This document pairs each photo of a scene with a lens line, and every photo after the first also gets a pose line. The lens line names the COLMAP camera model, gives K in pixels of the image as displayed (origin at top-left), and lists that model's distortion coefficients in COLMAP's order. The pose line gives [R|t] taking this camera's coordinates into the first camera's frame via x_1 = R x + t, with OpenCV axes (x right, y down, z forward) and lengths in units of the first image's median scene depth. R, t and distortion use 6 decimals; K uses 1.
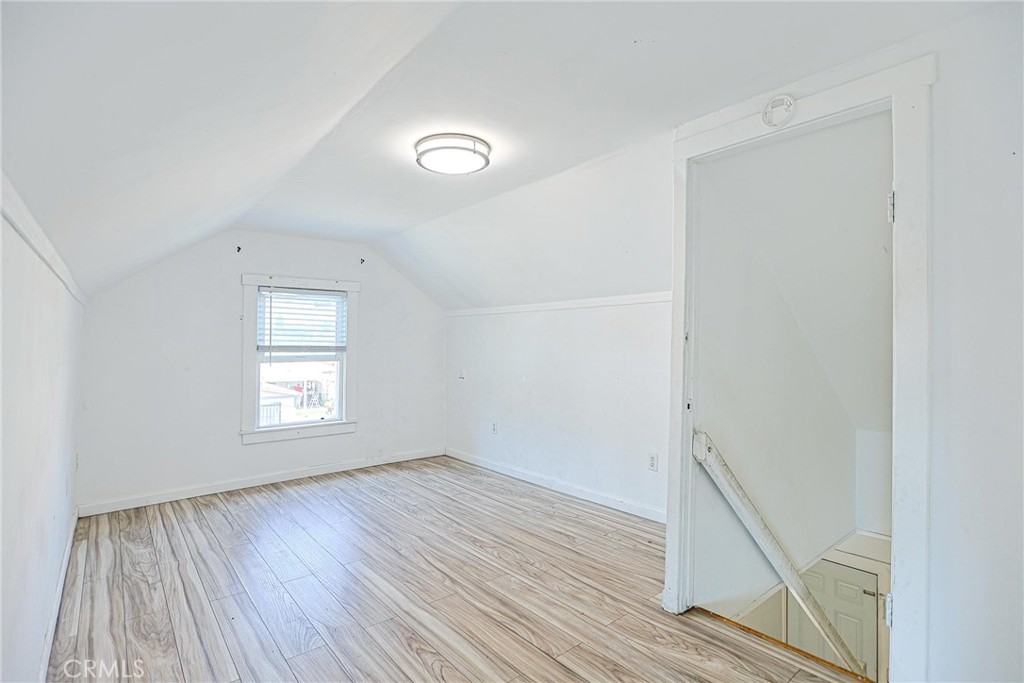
lens RADIAL K [[499.3, 0, 524.0], [0, 499.3, 336.9], [0, 0, 1]] dist [-0.053619, 0.017112]
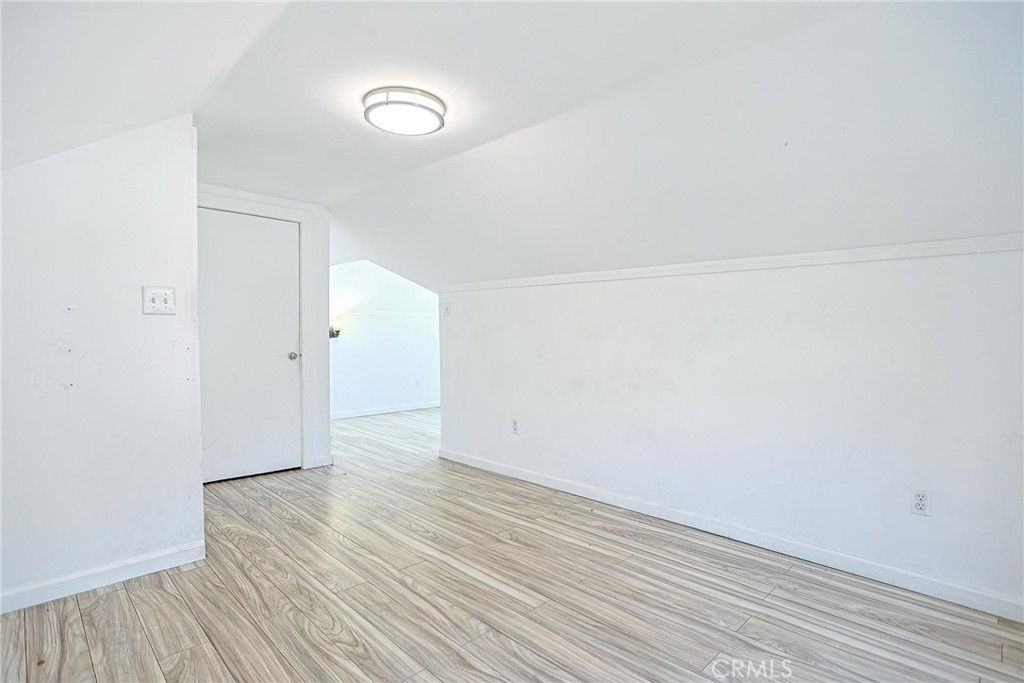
lens RADIAL K [[513.7, 0, 522.3], [0, 513.7, 343.4], [0, 0, 1]] dist [-0.056786, 0.019789]
pose [[-0.996010, -0.006605, -0.088999, -0.244426], [-0.007130, 0.999959, 0.005578, 0.059296], [0.088958, 0.006190, -0.996016, 1.718406]]
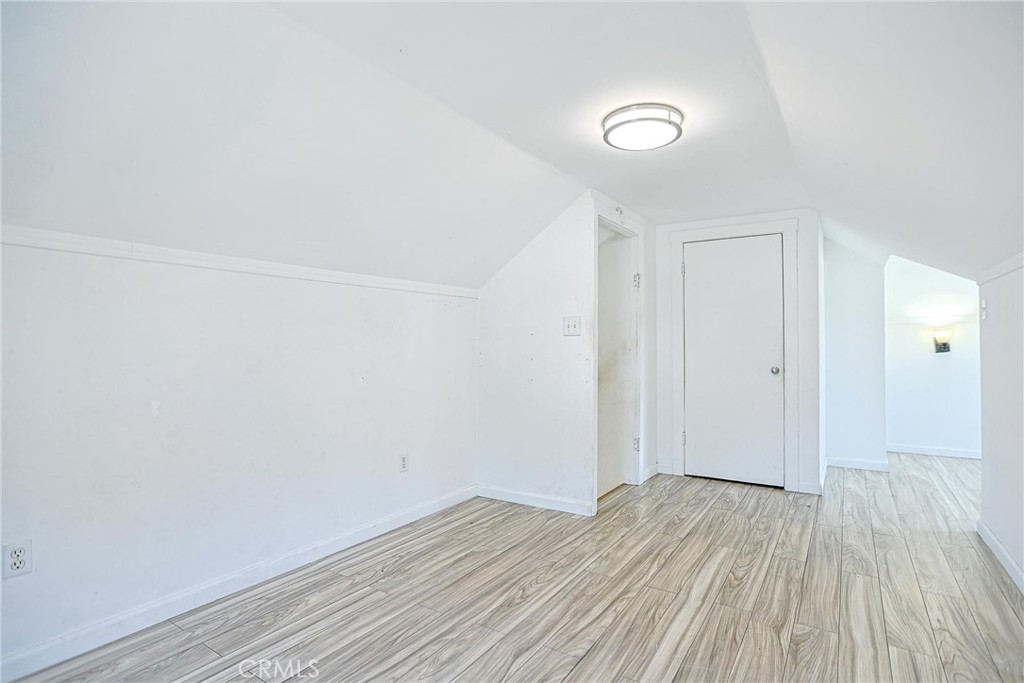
lens RADIAL K [[499.3, 0, 524.0], [0, 499.3, 336.9], [0, 0, 1]] dist [-0.053619, 0.017112]
pose [[-0.278926, 0.021926, 0.960062, -0.867890], [-0.006435, 0.999674, -0.024700, 0.046674], [-0.960291, -0.013068, -0.278694, 1.289803]]
